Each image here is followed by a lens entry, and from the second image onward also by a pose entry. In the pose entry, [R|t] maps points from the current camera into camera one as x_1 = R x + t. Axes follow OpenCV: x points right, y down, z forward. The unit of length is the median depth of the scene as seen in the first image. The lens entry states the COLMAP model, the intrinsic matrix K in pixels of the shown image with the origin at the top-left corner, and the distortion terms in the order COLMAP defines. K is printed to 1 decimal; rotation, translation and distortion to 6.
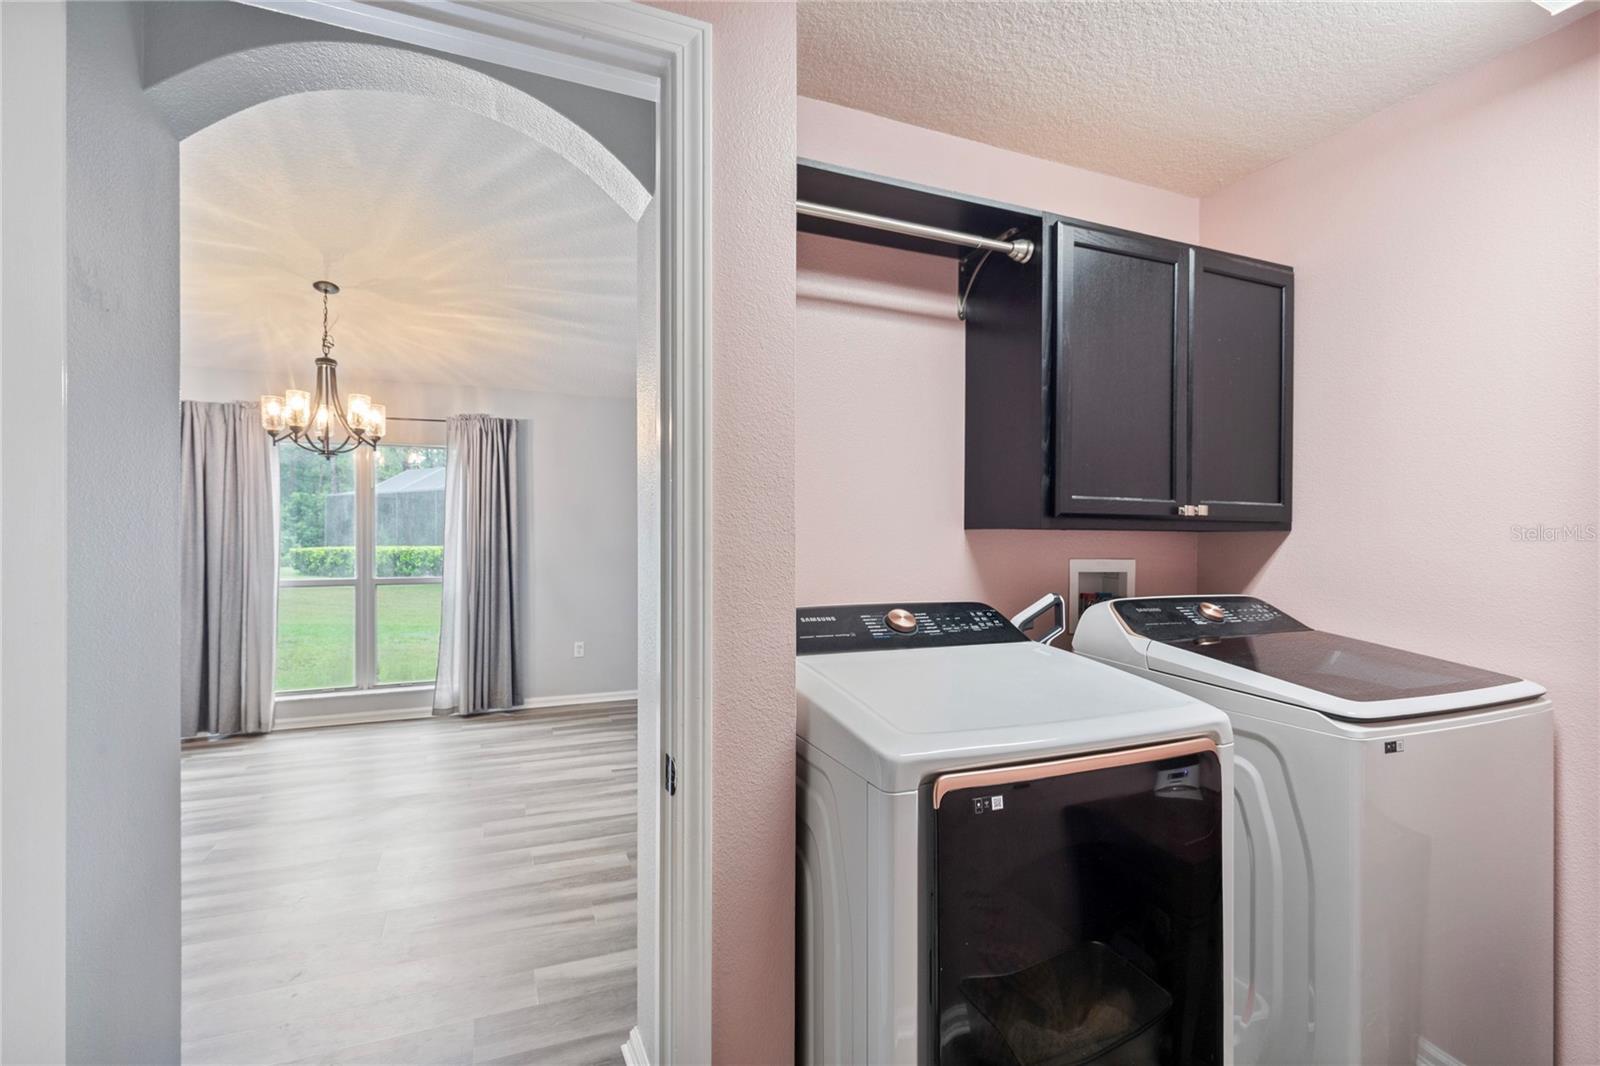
lens RADIAL K [[724.2, 0, 785.6], [0, 724.2, 529.8], [0, 0, 1]] dist [0.008417, -0.000783]
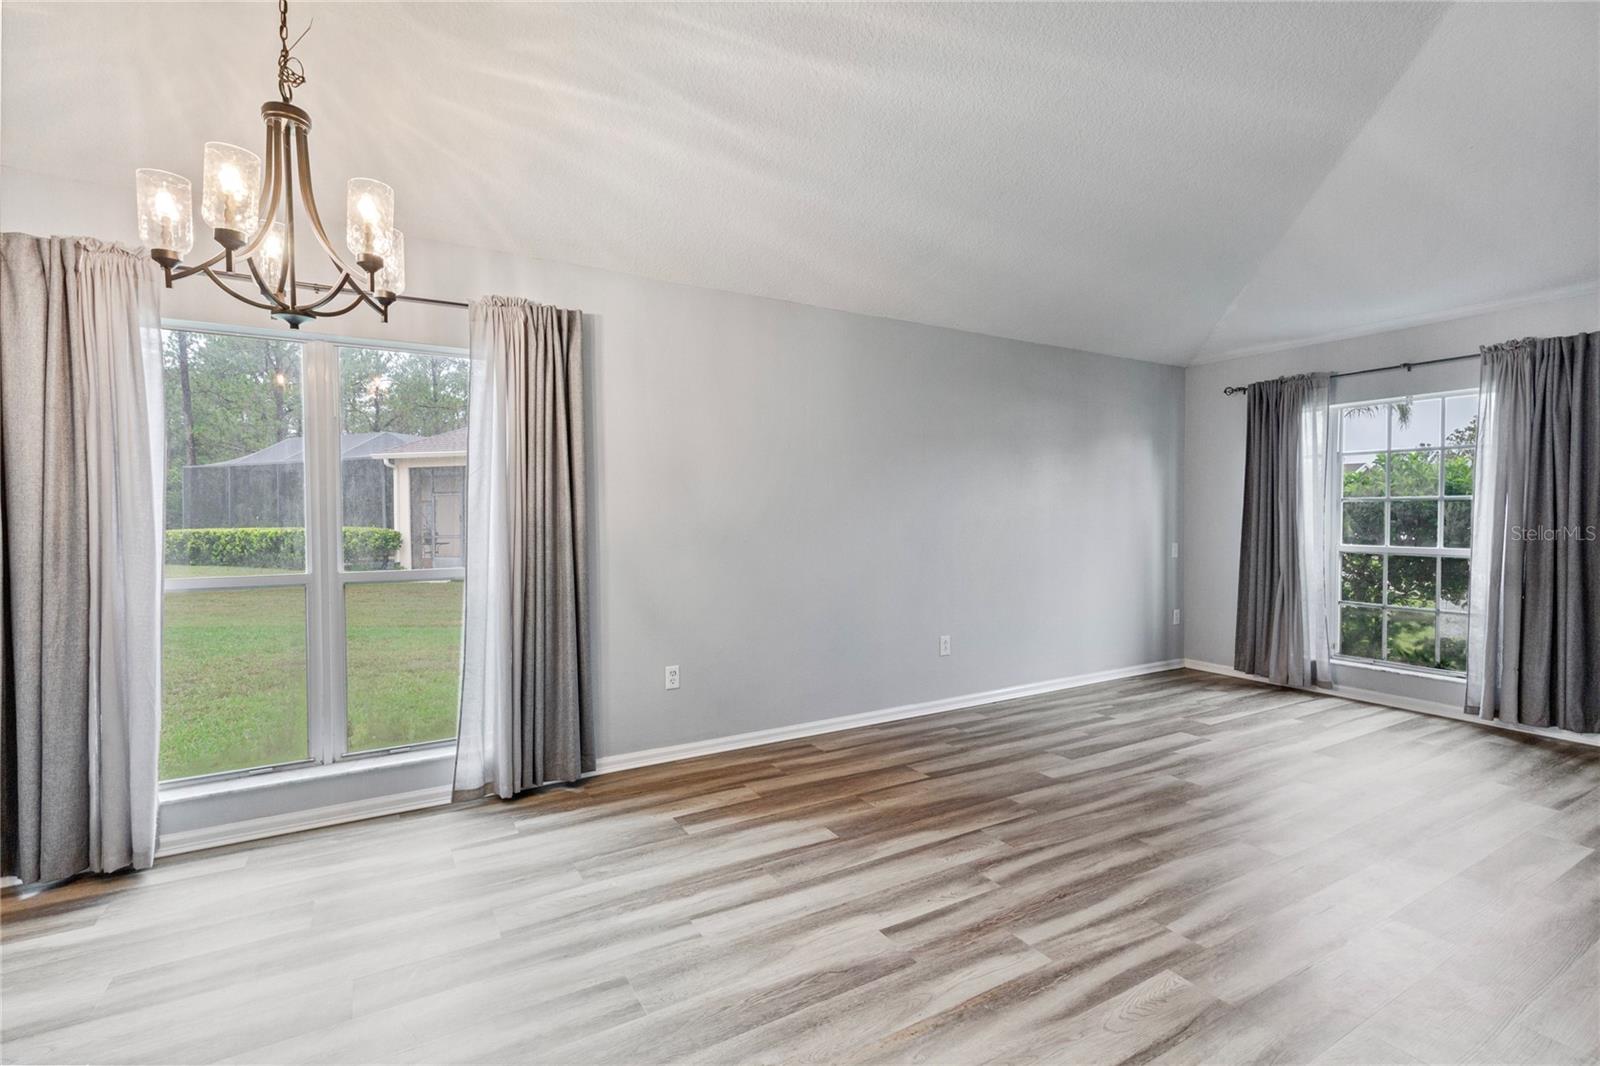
lens RADIAL K [[724.2, 0, 794.8], [0, 724.2, 524.1], [0, 0, 1]] dist [0.008417, -0.000783]
pose [[0.990072, -0.003292, 0.140523, -0.316641], [0.000613, 0.999817, 0.019098, 0.019239], [-0.140560, -0.018823, 0.989893, 0.409758]]
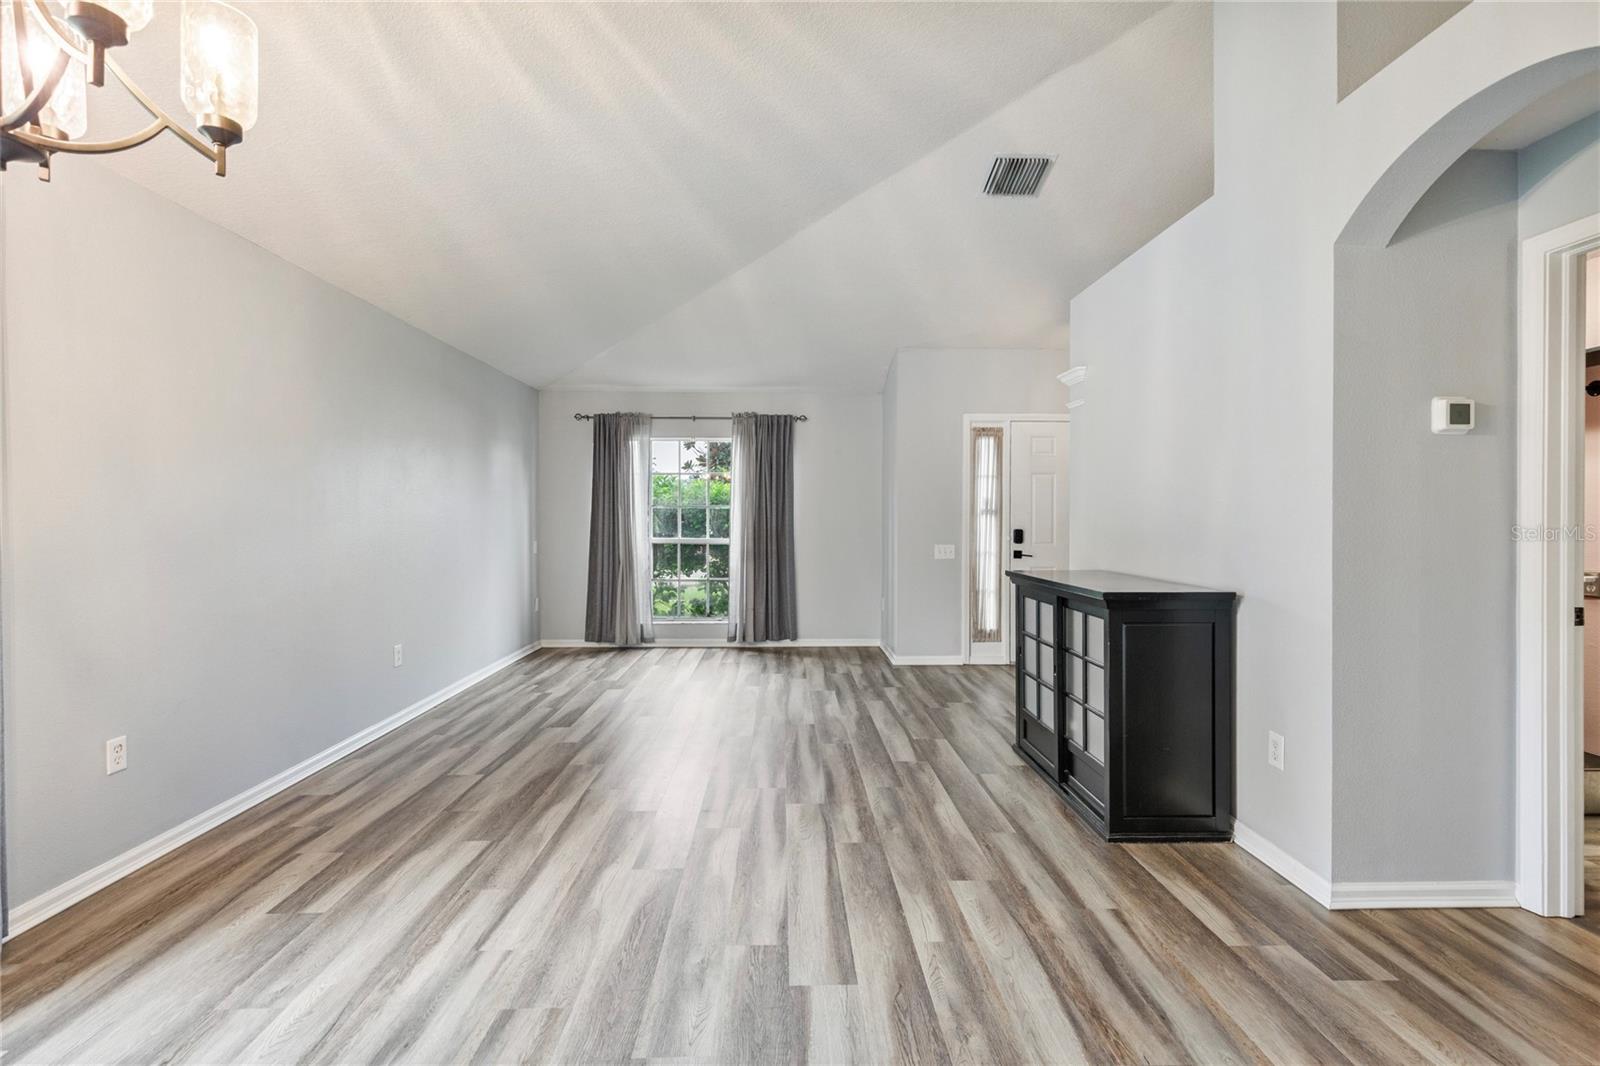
lens RADIAL K [[724.2, 0, 799.0], [0, 724.2, 524.6], [0, 0, 1]] dist [0.008417, -0.000783]
pose [[0.357024, -0.008846, 0.934053, -0.648625], [-0.005988, 0.999913, 0.011758, 0.022327], [-0.934076, -0.009791, 0.356940, 0.543923]]
